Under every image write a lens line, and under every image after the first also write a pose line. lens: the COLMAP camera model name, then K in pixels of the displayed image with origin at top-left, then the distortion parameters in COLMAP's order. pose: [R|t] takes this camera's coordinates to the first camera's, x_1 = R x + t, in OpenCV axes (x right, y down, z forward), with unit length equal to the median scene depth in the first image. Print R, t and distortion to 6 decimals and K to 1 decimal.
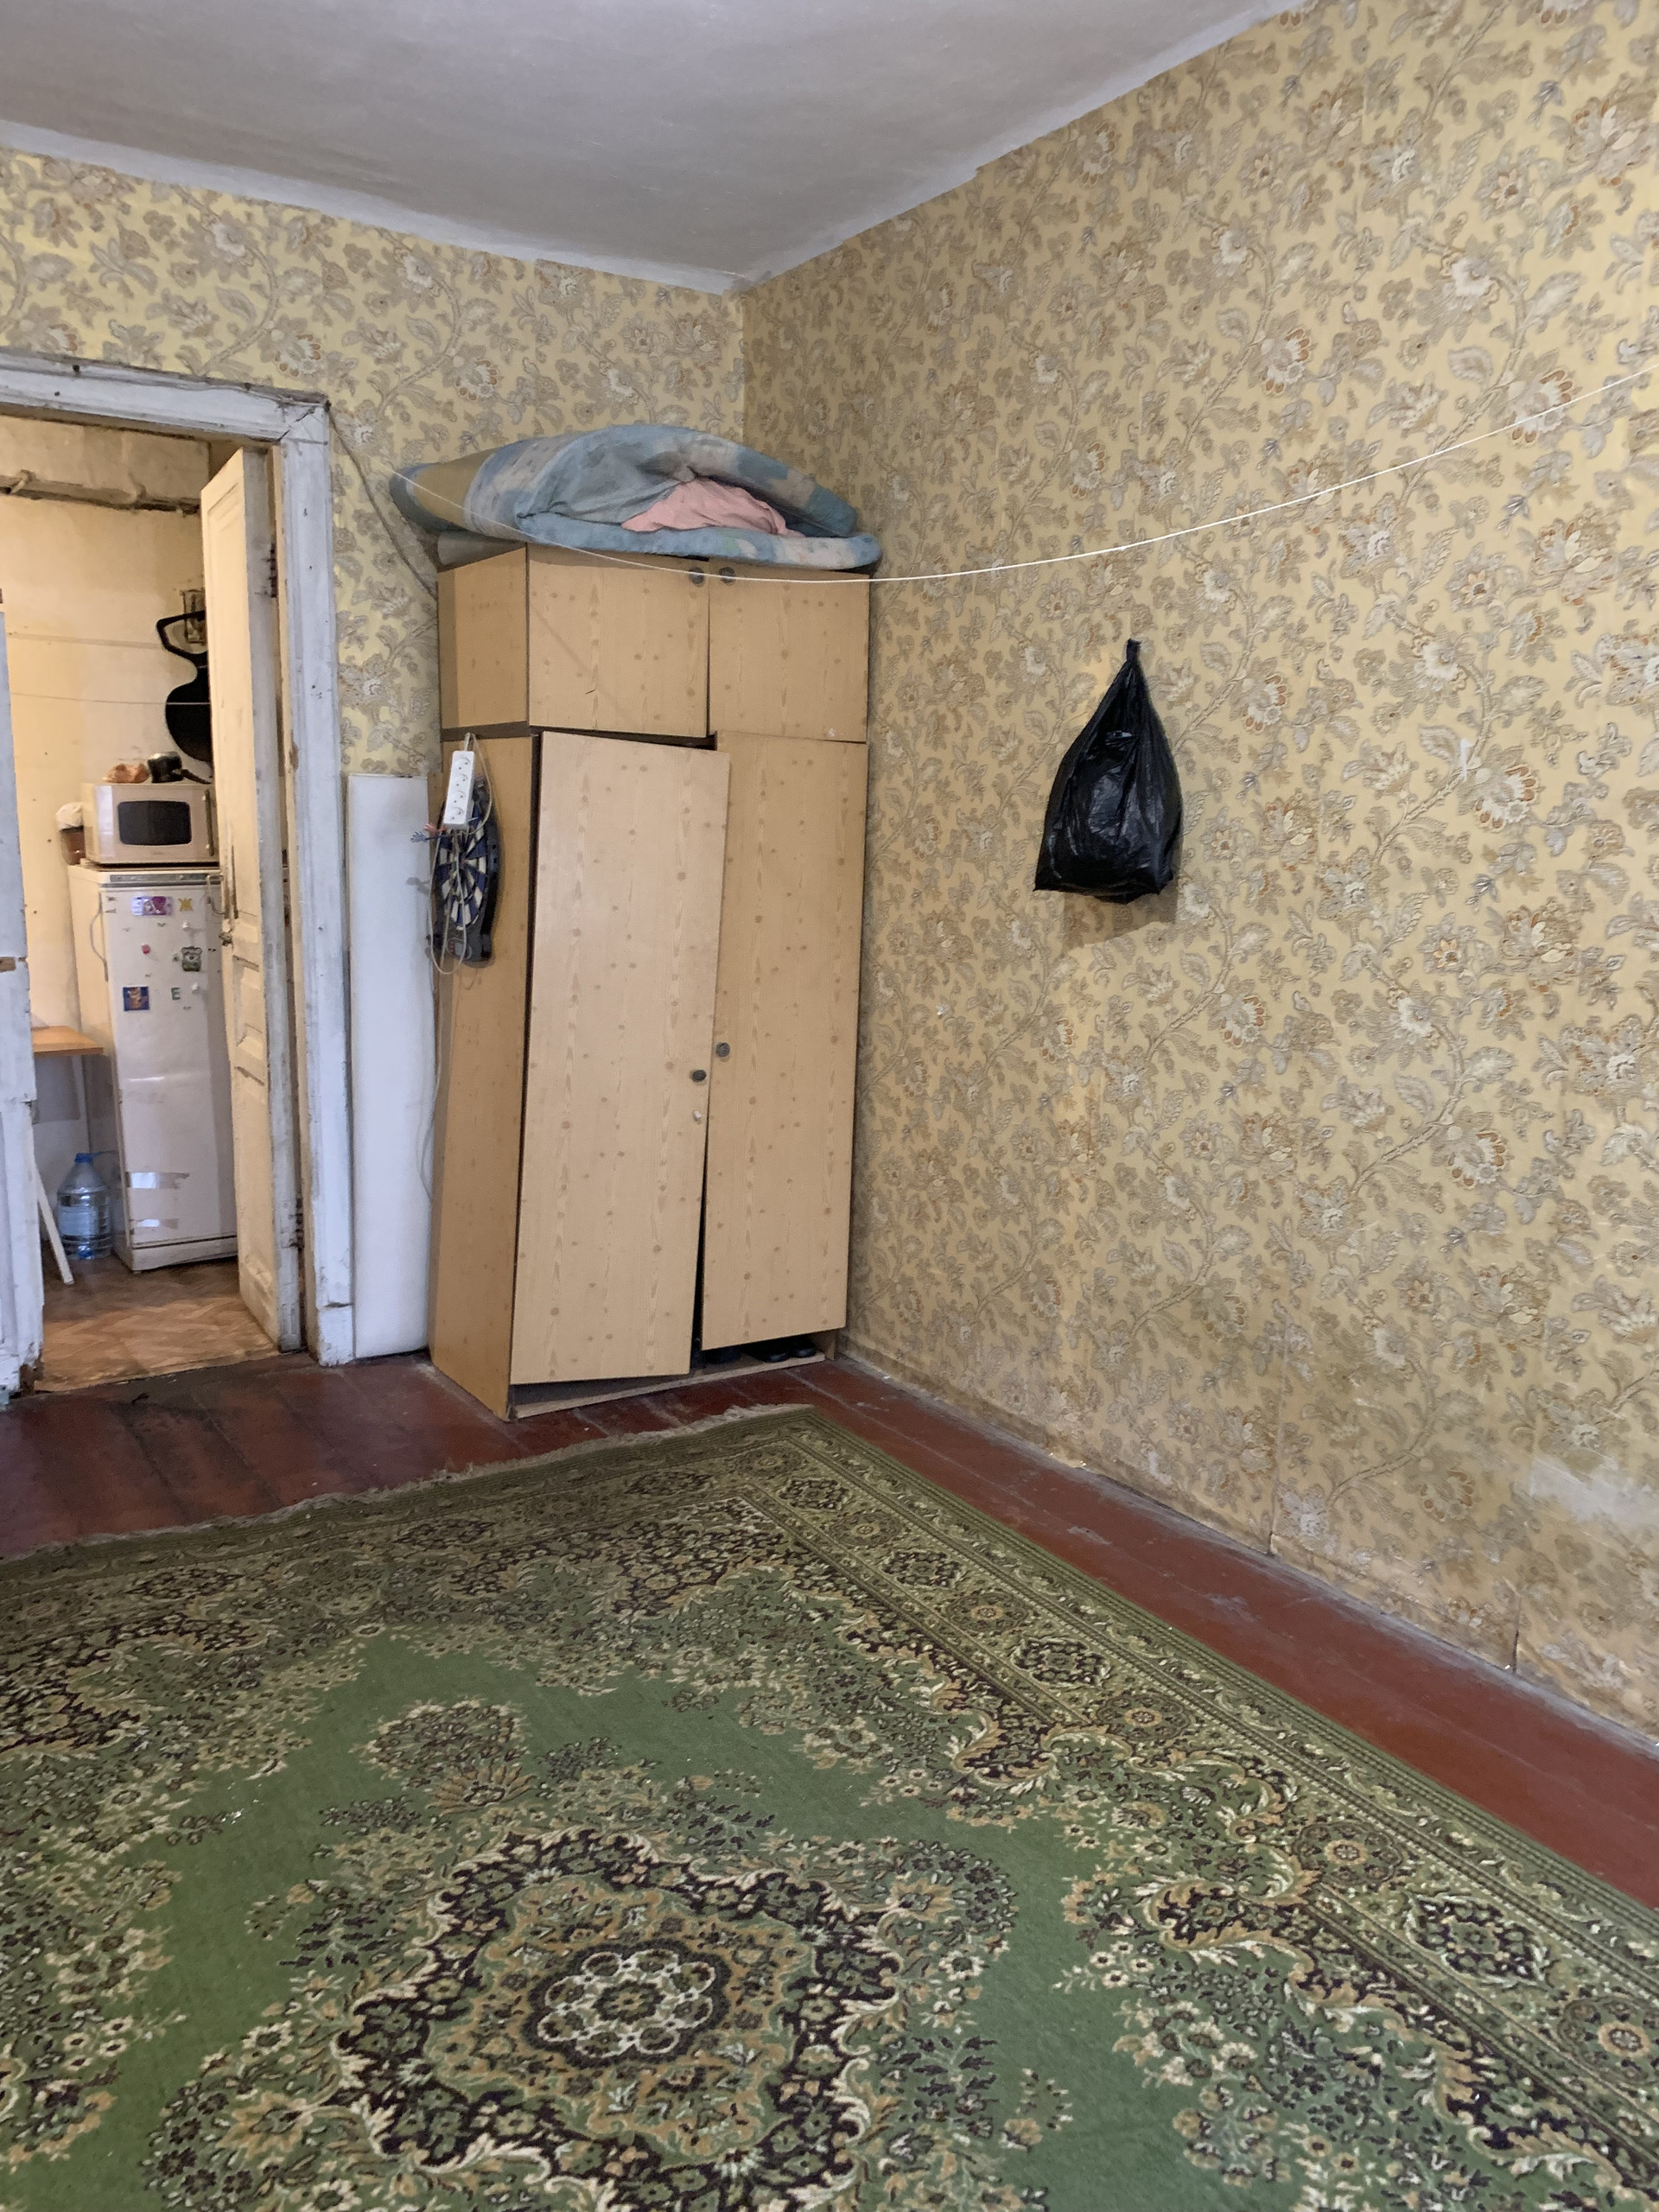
lens RADIAL K [[1679.0, 0, 829.4], [0, 1679.0, 1106.2], [0, 0, 1]] dist [0.002655, -0.001497]
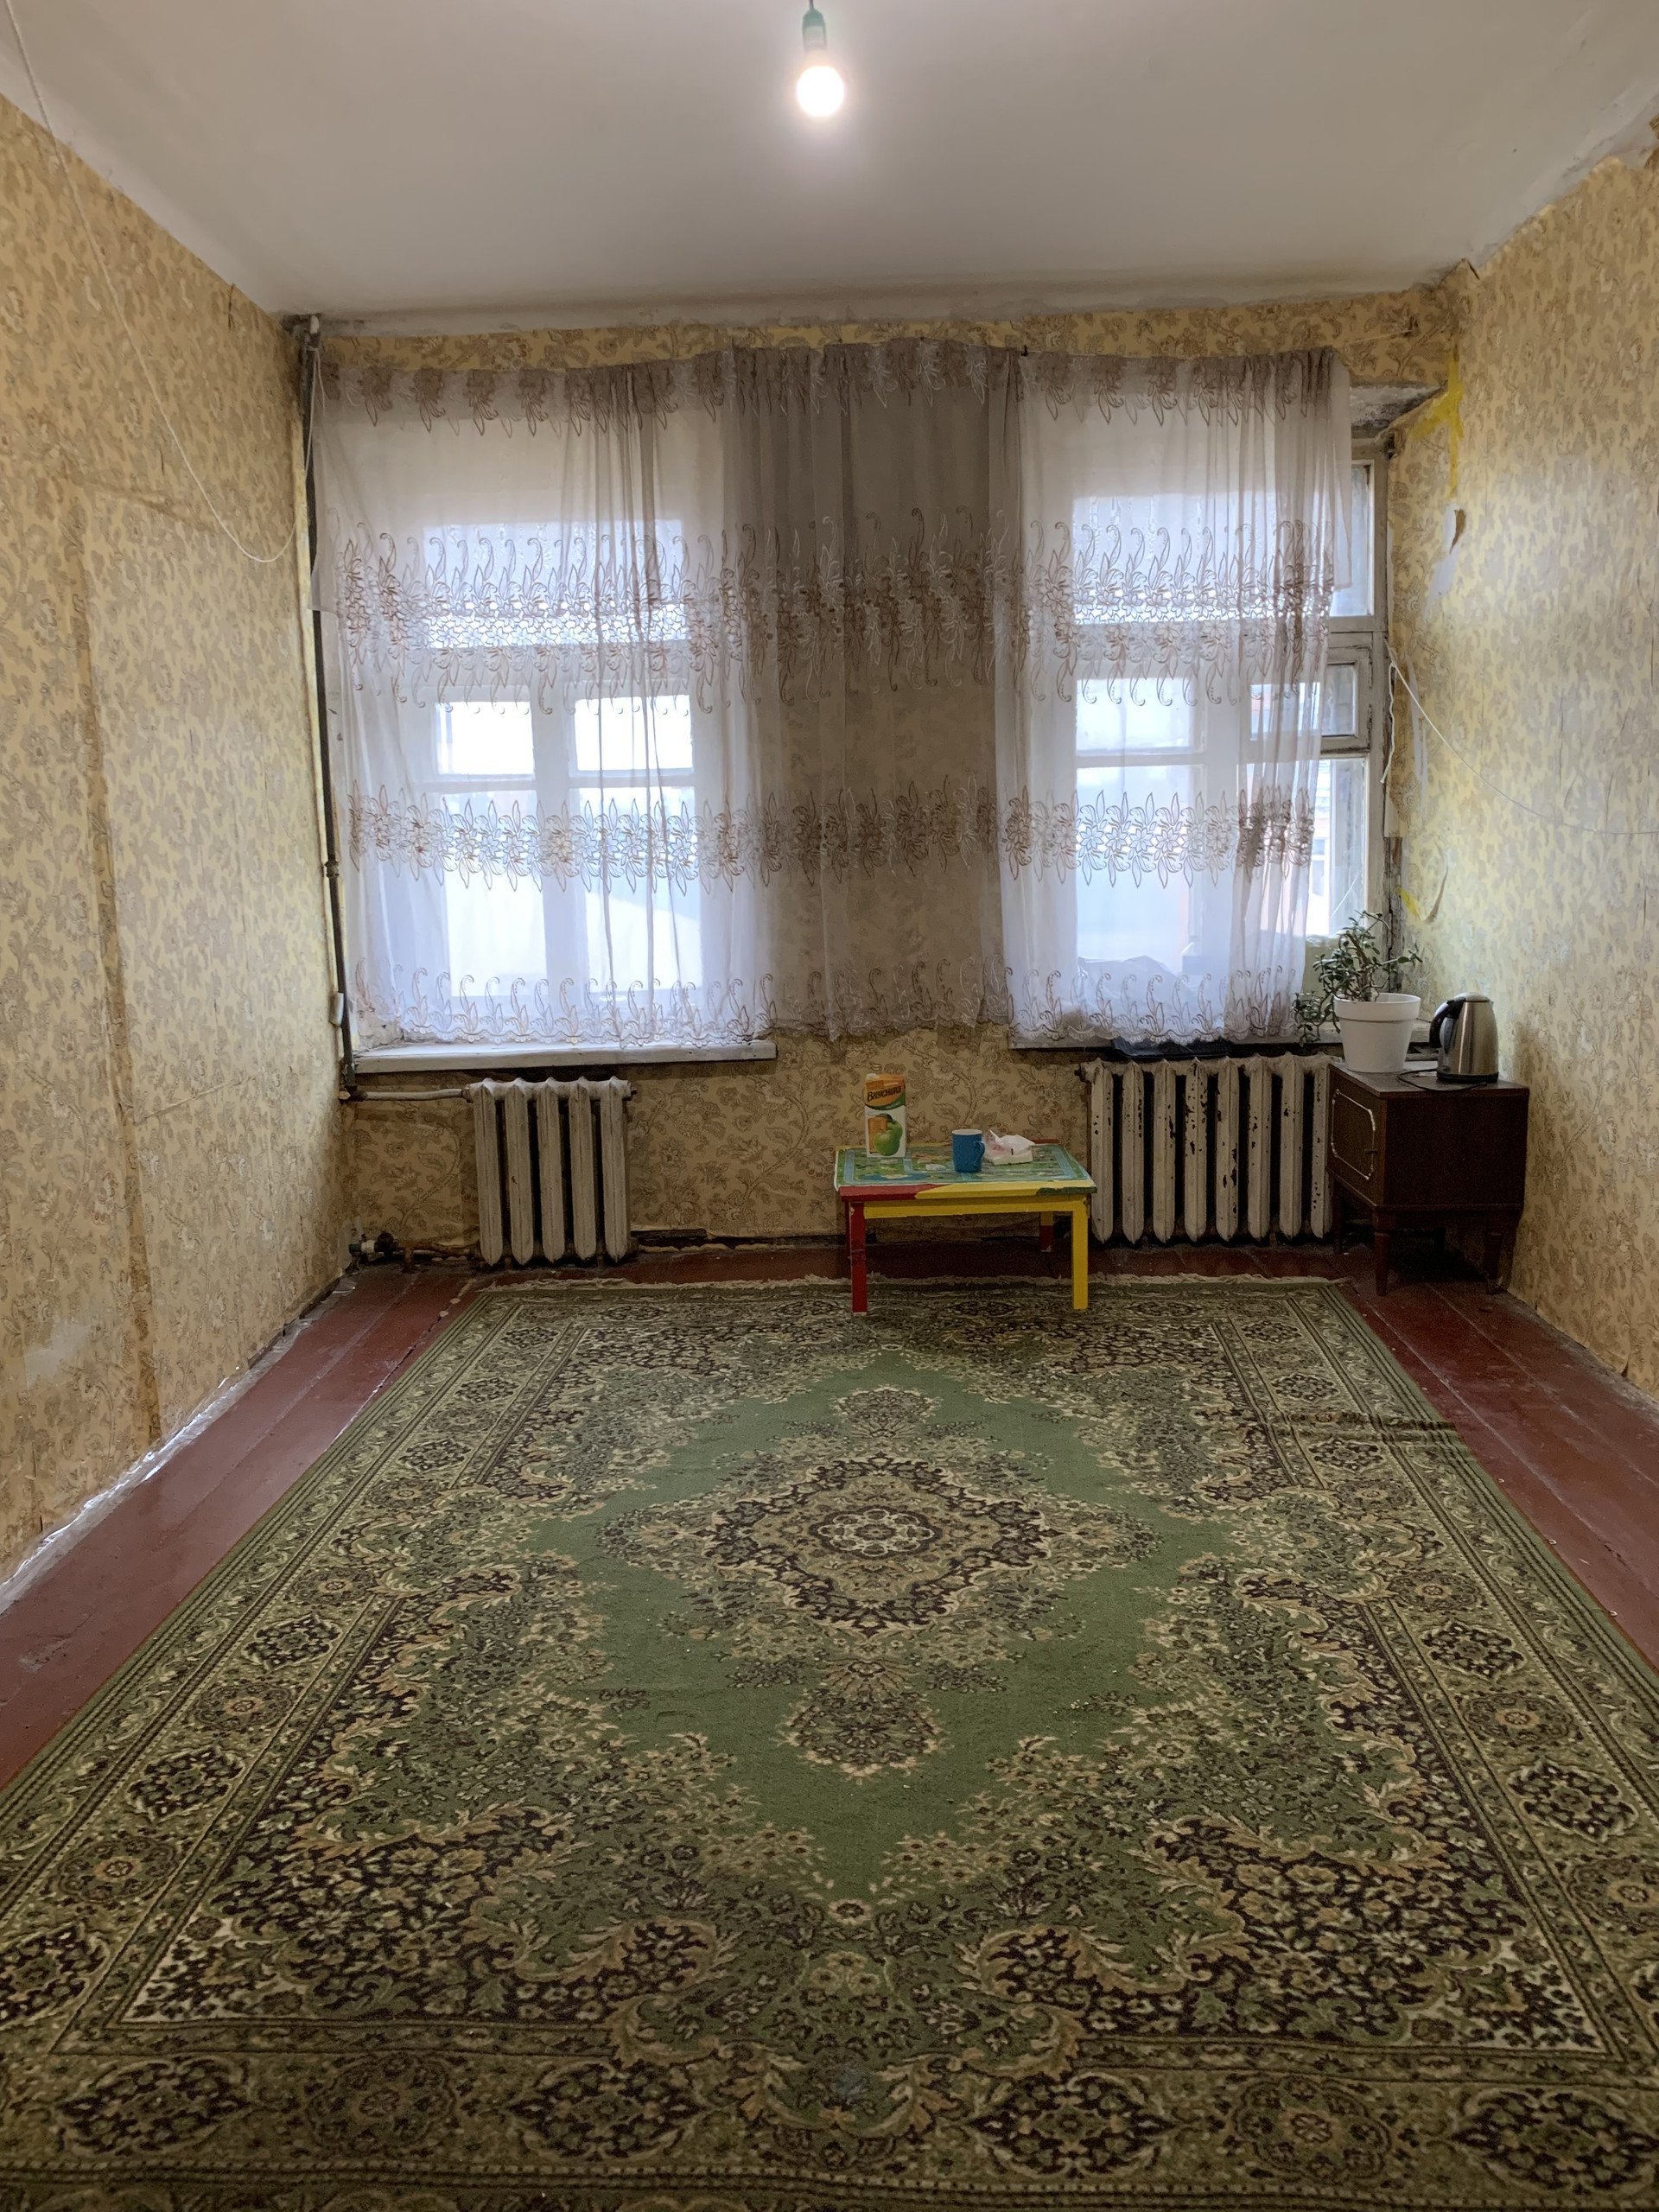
lens RADIAL K [[1679.0, 0, 829.2], [0, 1679.0, 1105.2], [0, 0, 1]] dist [0.002655, -0.001497]
pose [[-0.830399, -0.075904, 0.551975, -0.804031], [0.111719, 0.947875, 0.298416, -0.289110], [-0.545854, 0.309471, -0.778634, 1.842539]]
